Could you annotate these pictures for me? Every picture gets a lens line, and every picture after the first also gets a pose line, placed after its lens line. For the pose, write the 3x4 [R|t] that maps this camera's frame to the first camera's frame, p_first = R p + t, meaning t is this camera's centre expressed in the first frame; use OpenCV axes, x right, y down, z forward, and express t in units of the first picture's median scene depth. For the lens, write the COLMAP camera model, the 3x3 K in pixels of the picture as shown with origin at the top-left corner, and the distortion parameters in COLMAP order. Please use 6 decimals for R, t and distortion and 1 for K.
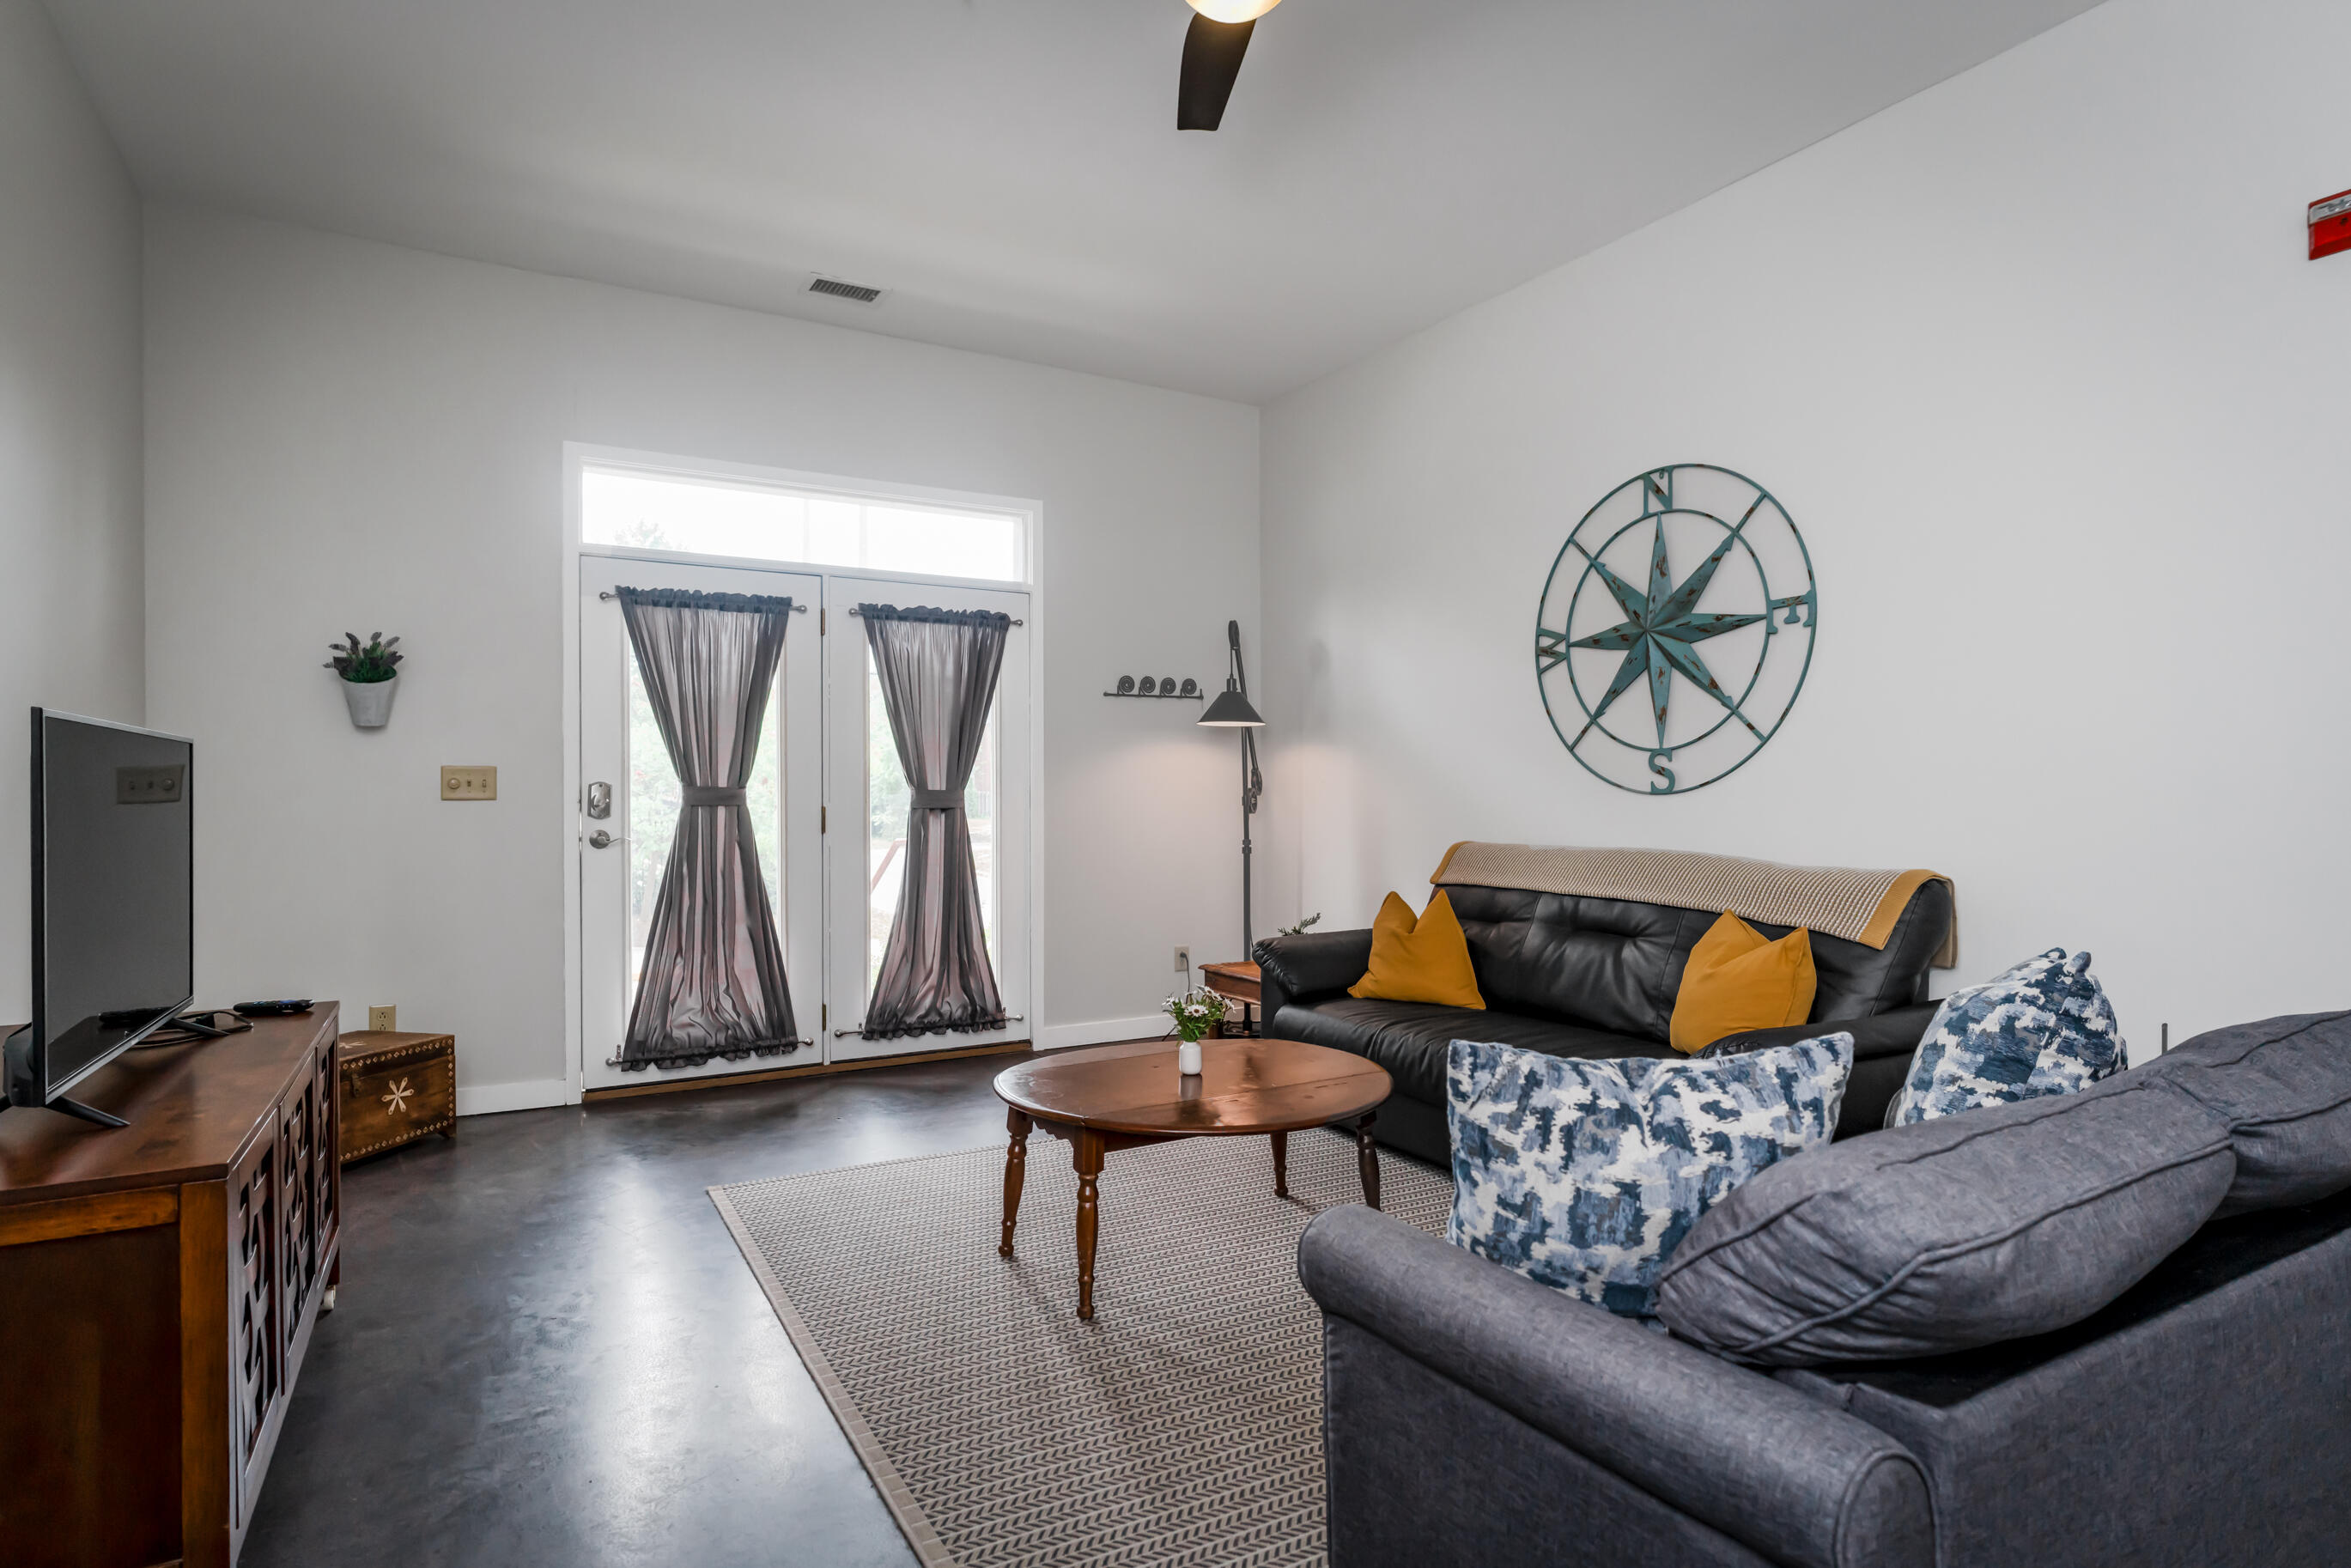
lens RADIAL K [[1206.7, 0, 1138.2], [0, 1206.7, 784.5], [0, 0, 1]] dist [0.001618, 0.000430]
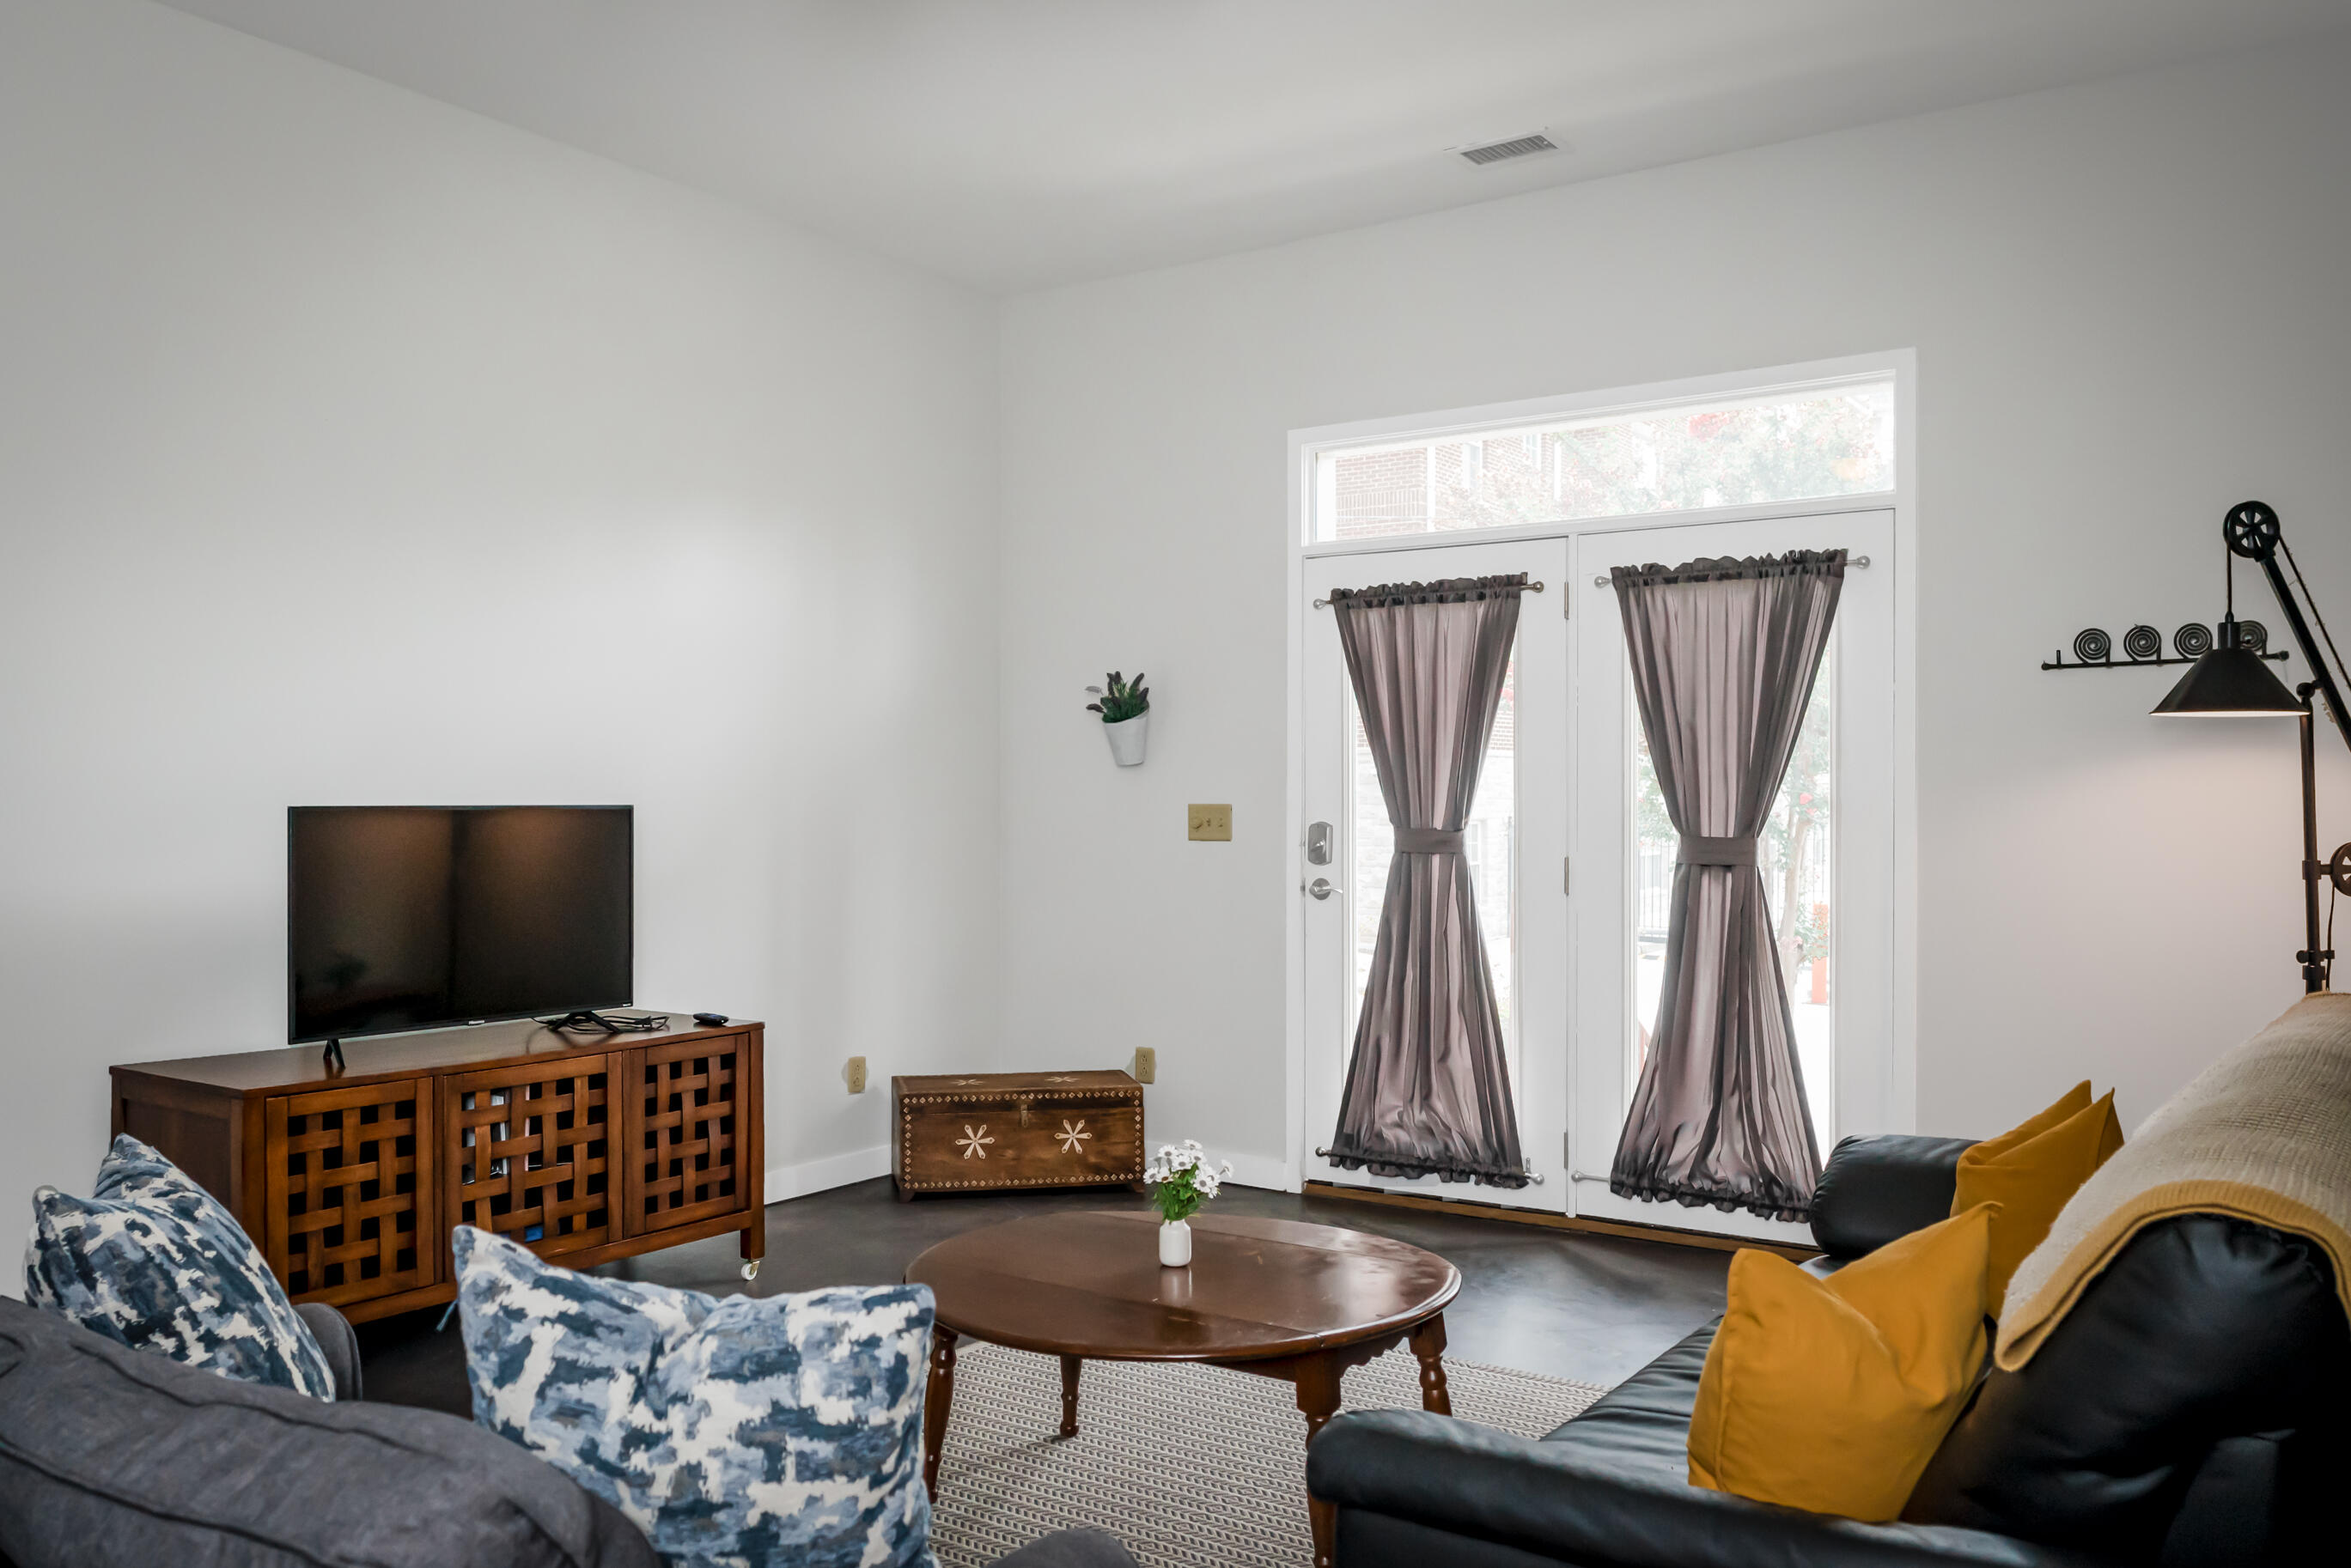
lens RADIAL K [[1802.0, 0, 1175.5], [0, 1802.0, 784.0], [0, 0, 1]] dist [0.002144, 0.001177]
pose [[0.456784, -0.006116, -0.889556, 0.613393], [0.006442, 0.999973, -0.003567, -0.023986], [0.889554, -0.004101, 0.456812, 0.314614]]
